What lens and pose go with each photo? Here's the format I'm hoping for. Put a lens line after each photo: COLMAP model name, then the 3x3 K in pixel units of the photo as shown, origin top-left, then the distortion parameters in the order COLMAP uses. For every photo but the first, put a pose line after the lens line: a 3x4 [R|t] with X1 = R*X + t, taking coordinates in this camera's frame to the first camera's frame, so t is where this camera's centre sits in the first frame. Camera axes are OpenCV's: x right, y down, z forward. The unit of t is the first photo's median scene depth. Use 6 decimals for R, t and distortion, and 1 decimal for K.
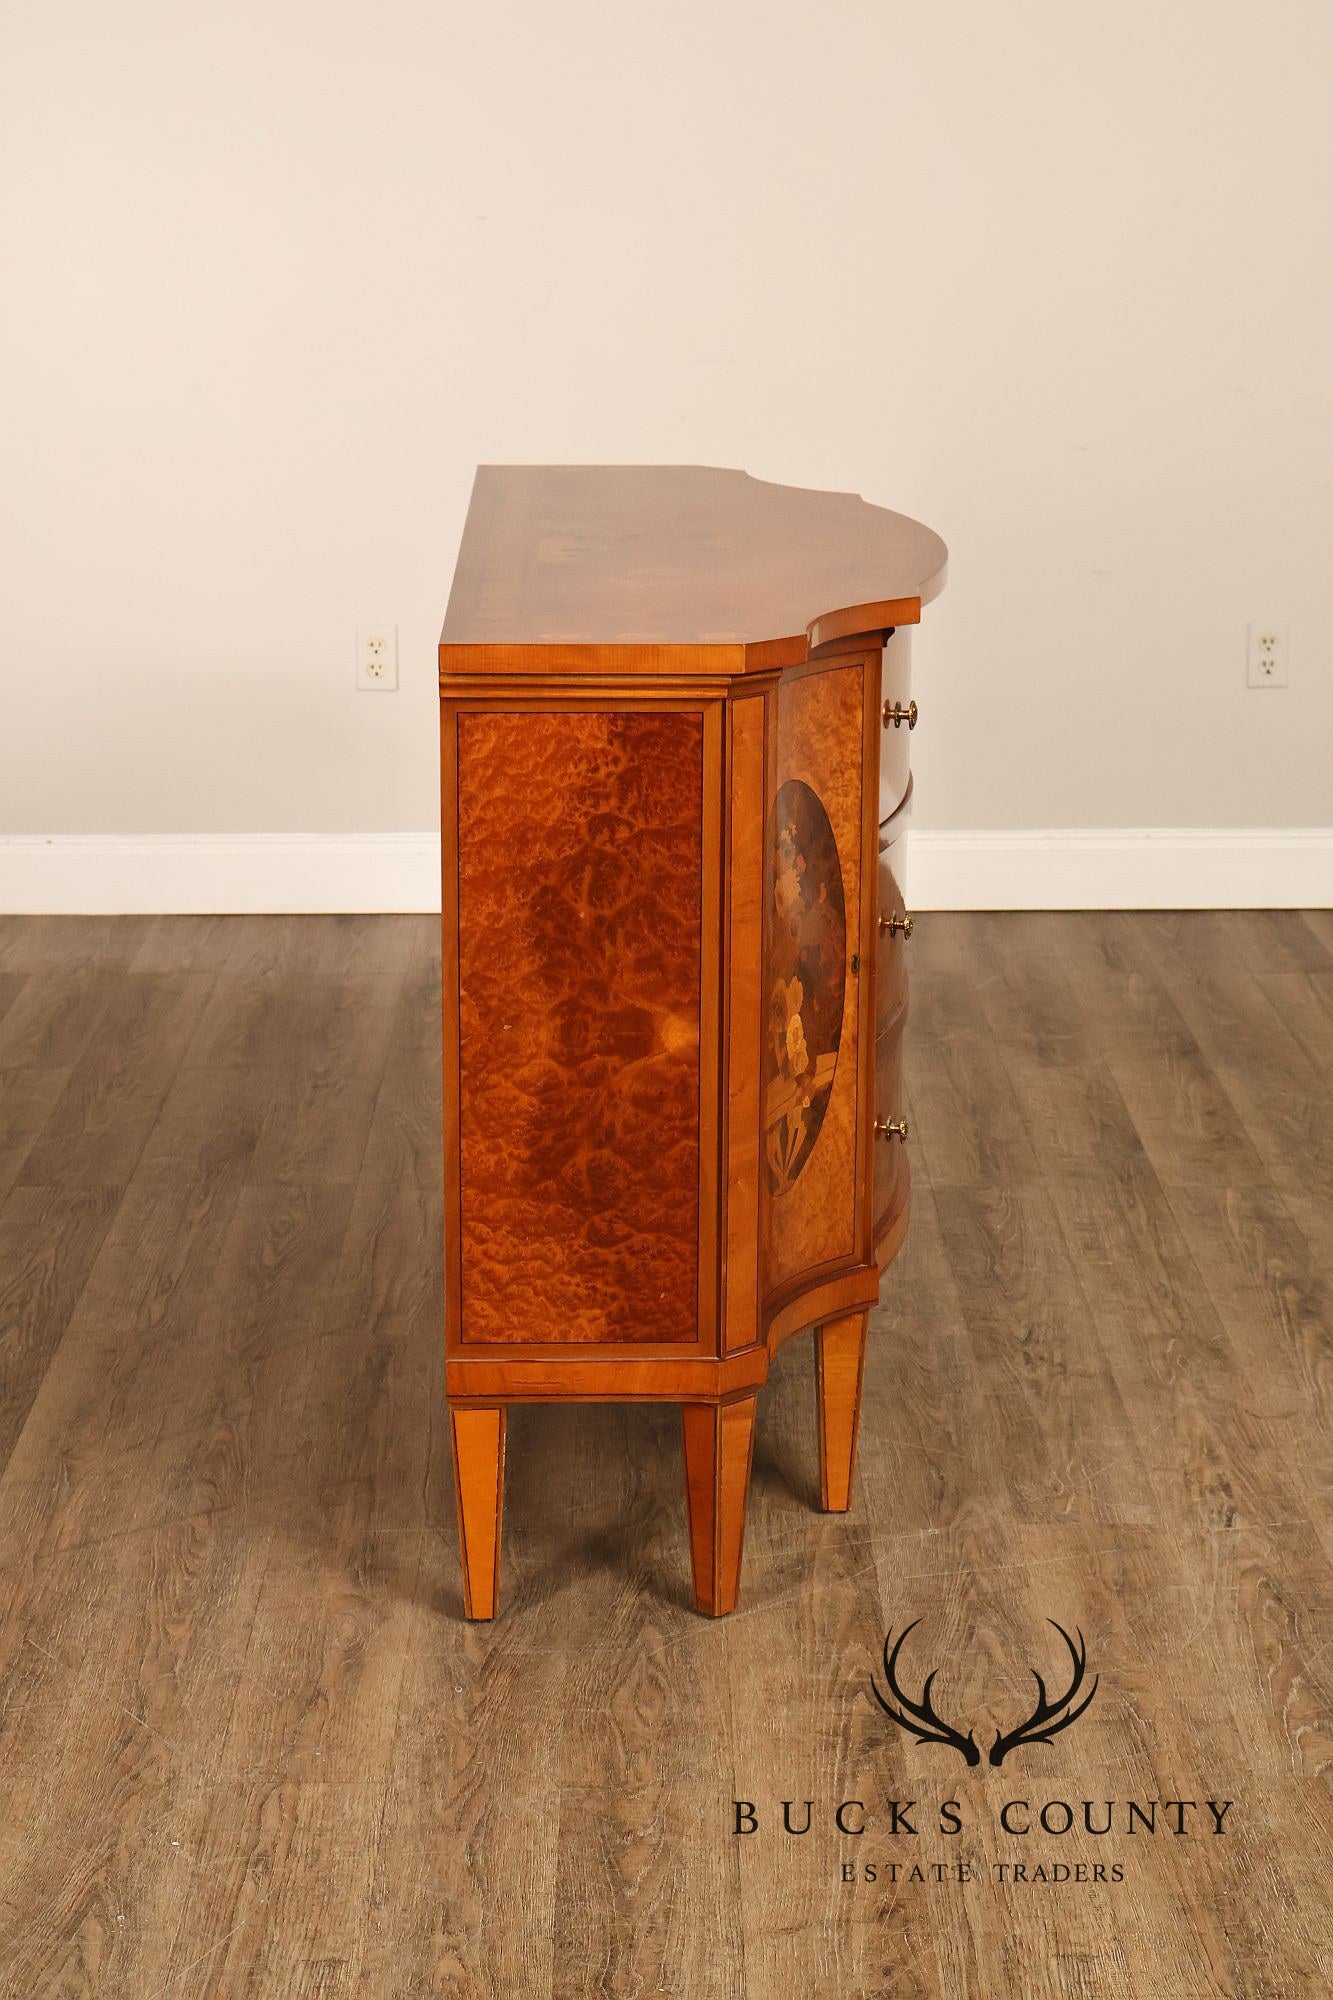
lens RADIAL K [[3889.0, 0, 655.7], [0, 3889.0, 992.5], [0, 0, 1]] dist [-0.038782, 0.000000]
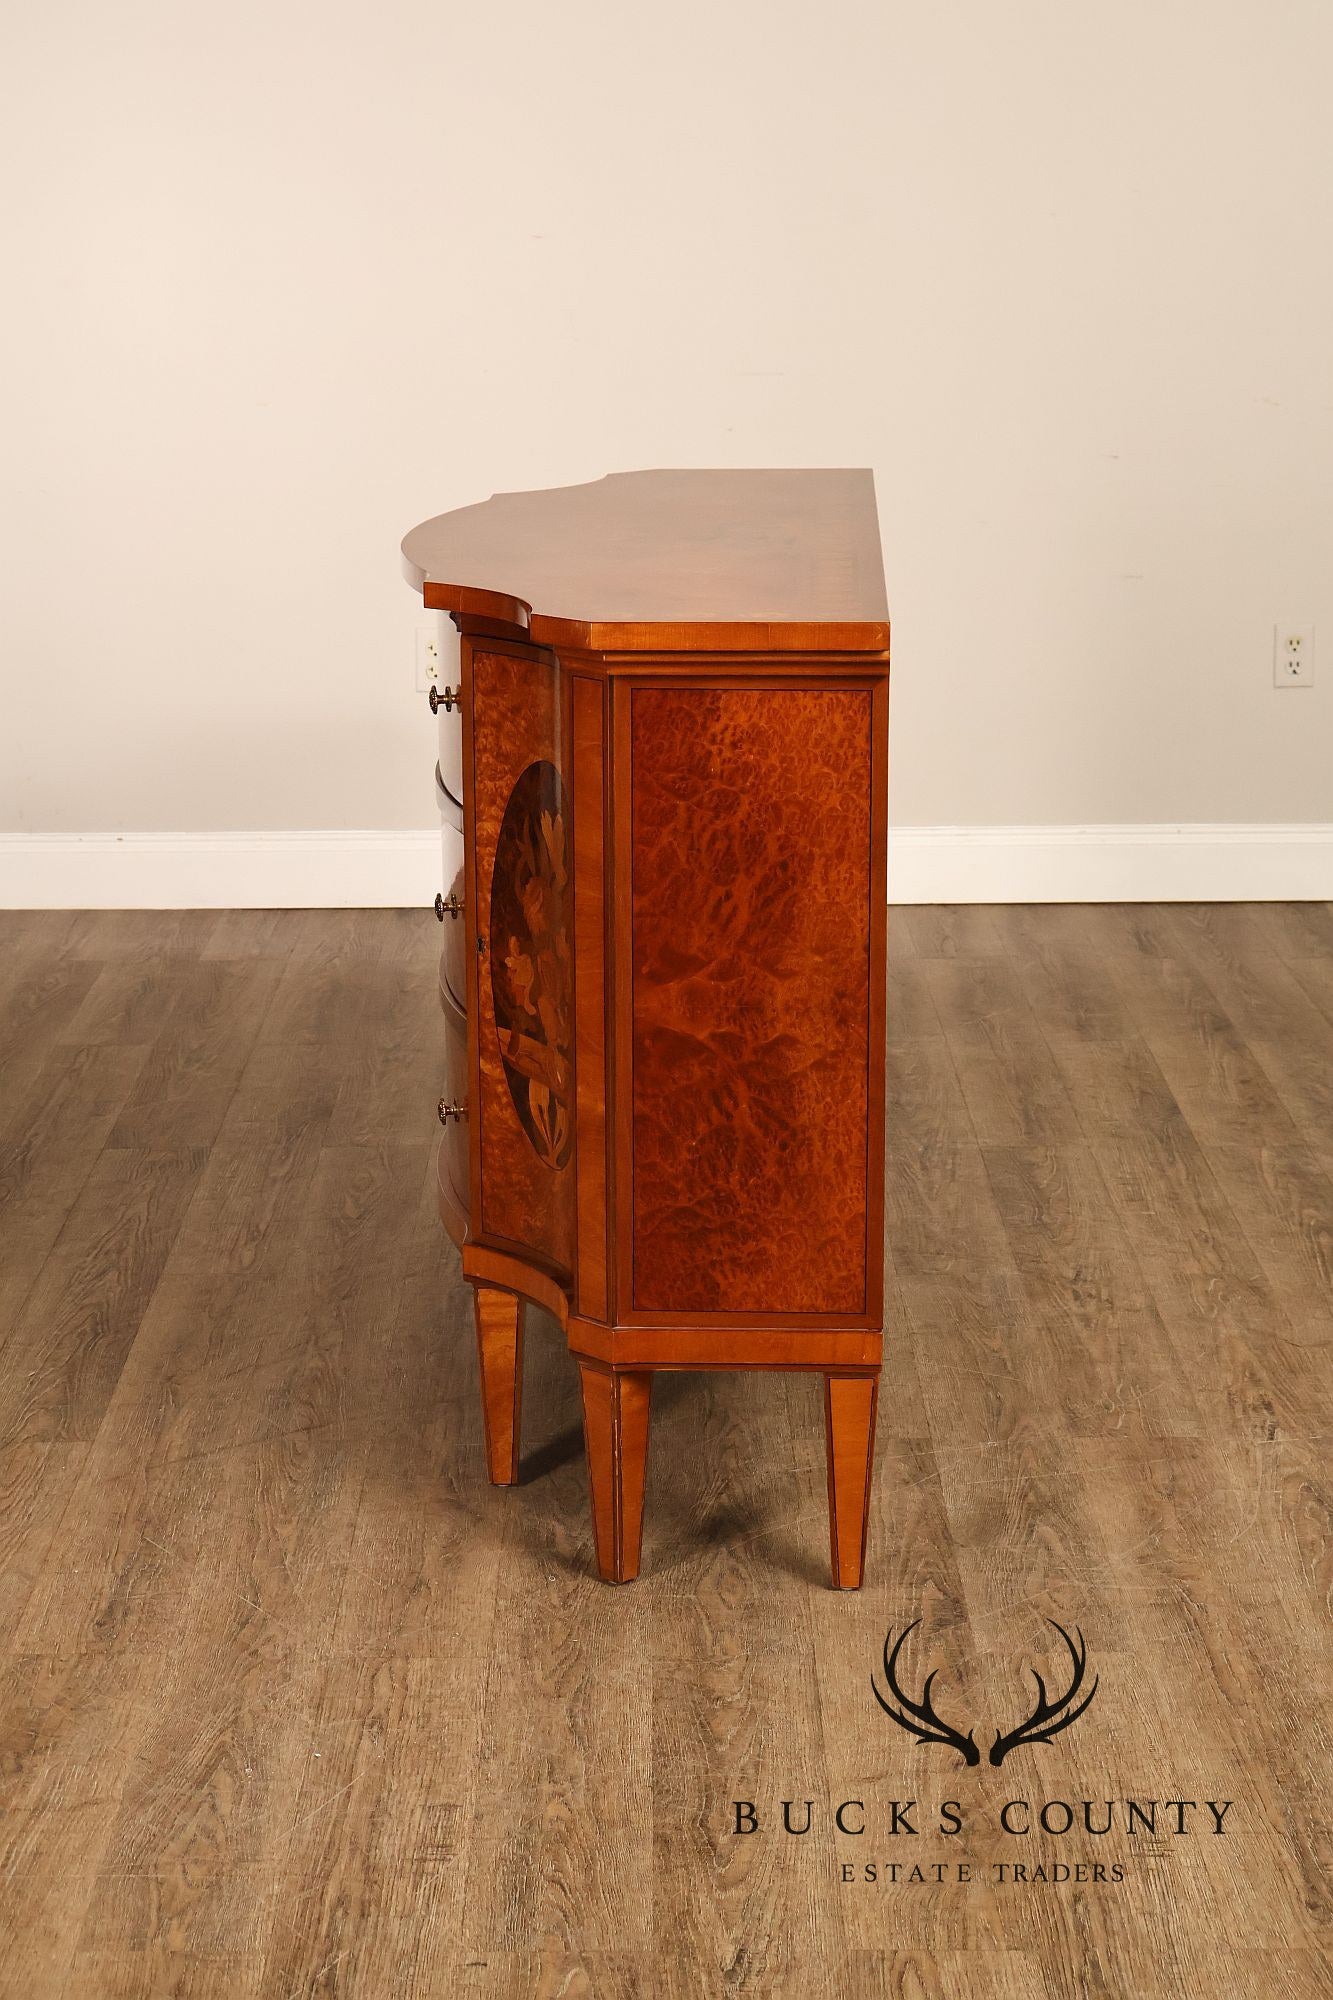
lens RADIAL K [[3889.0, 0, 655.8], [0, 3889.0, 1007.1], [0, 0, 1]] dist [-0.038782, 0.000000]
pose [[0.999990, -0.003192, -0.003069, -0.016841], [0.003154, 0.999921, -0.012206, 0.032423], [0.003108, 0.012196, 0.999921, -0.061646]]
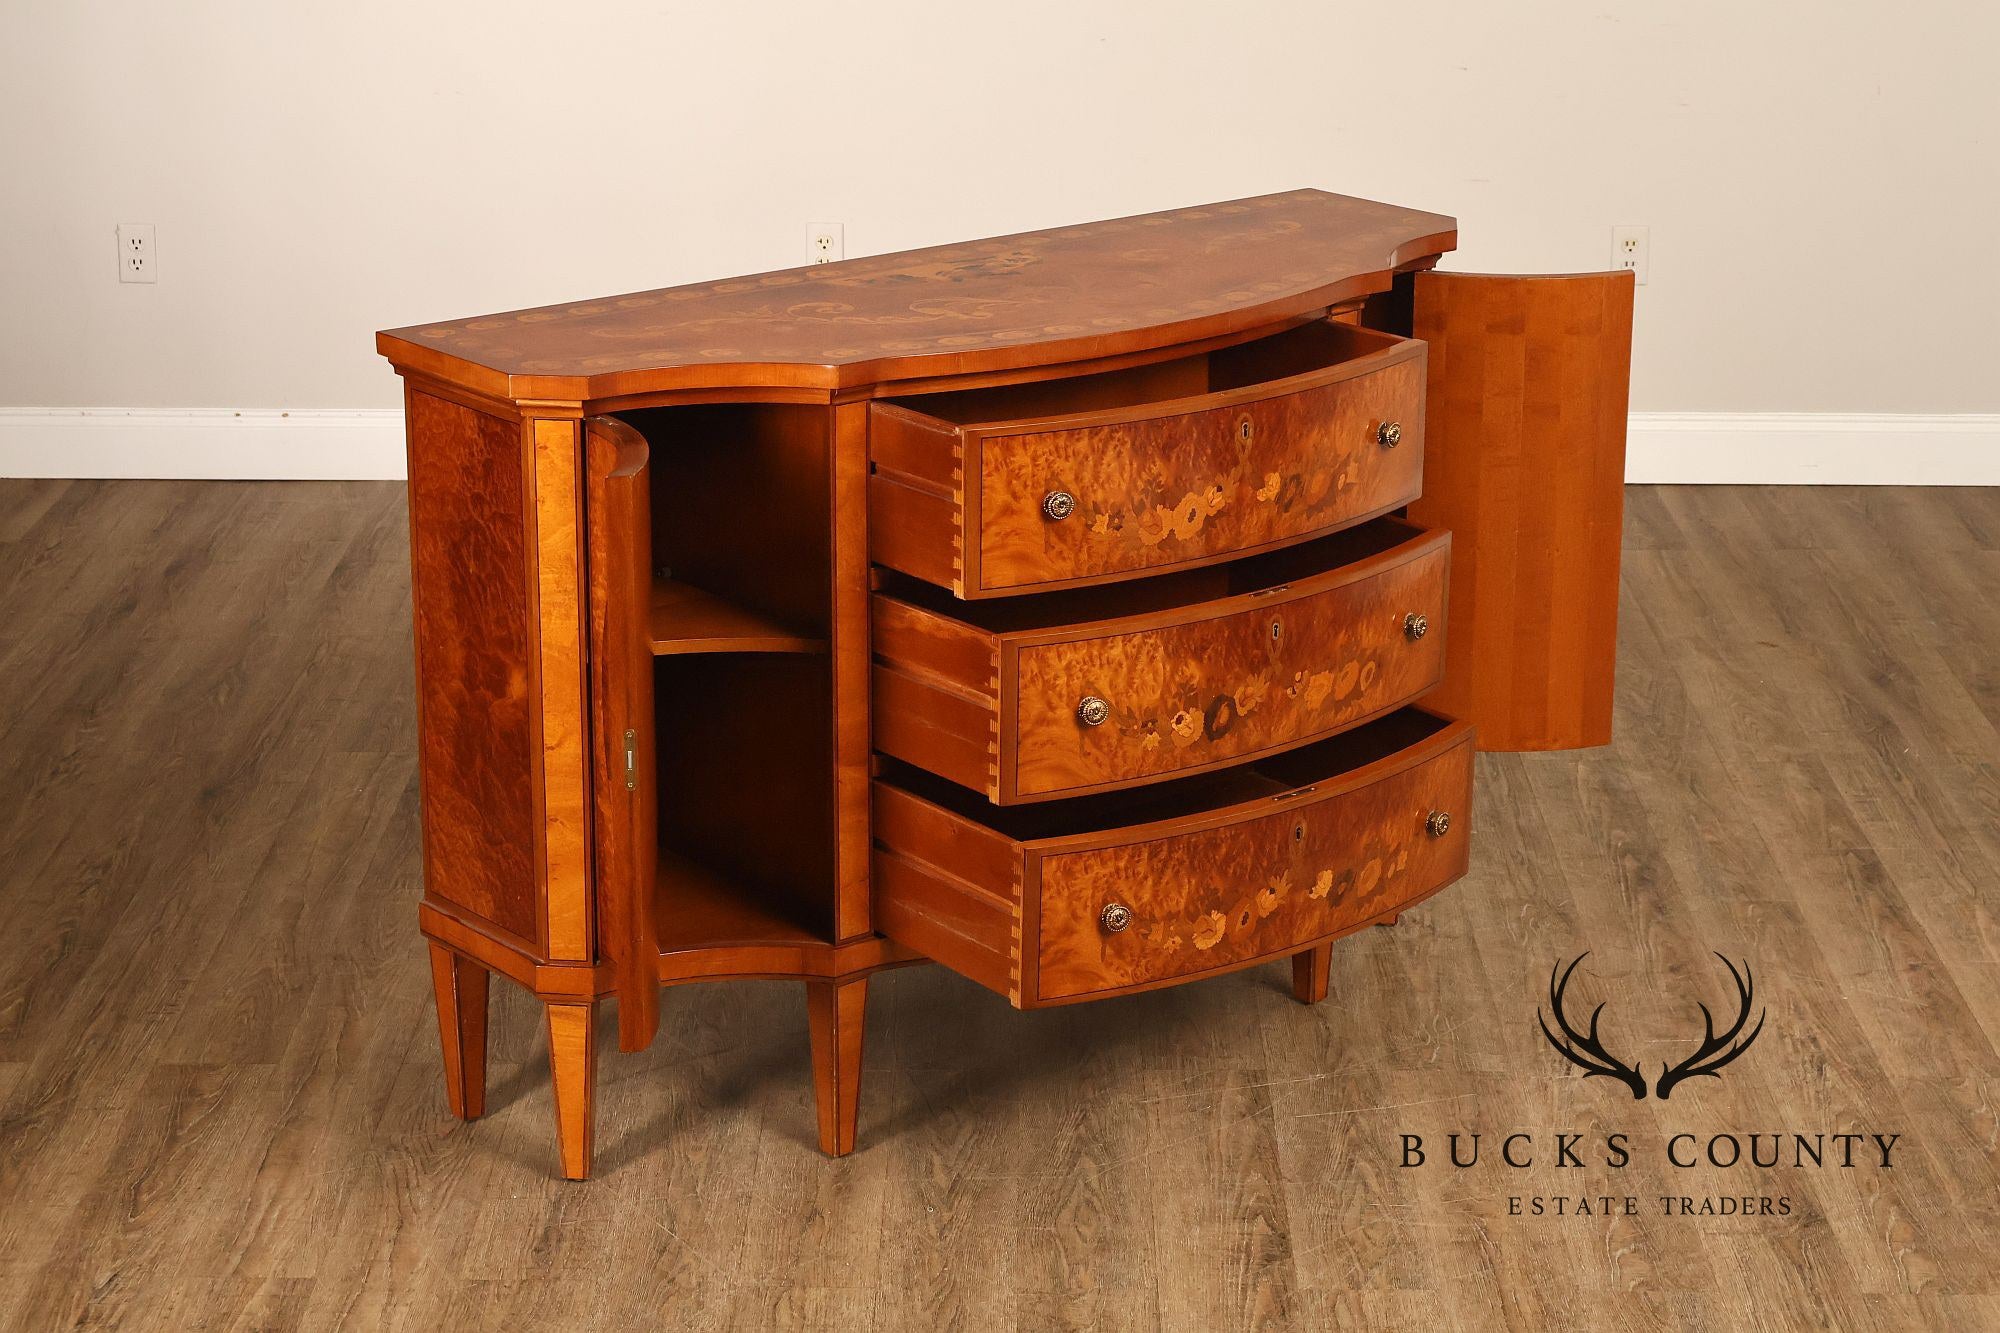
lens RADIAL K [[3889.0, 0, 990.6], [0, 3889.0, 669.1], [0, 0, 1]] dist [-0.038782, 0.000000]
pose [[0.999890, 0.009458, -0.011458, -0.017613], [-0.008765, 0.998215, 0.059076, -0.056558], [0.011996, -0.058969, 0.998188, -0.189018]]
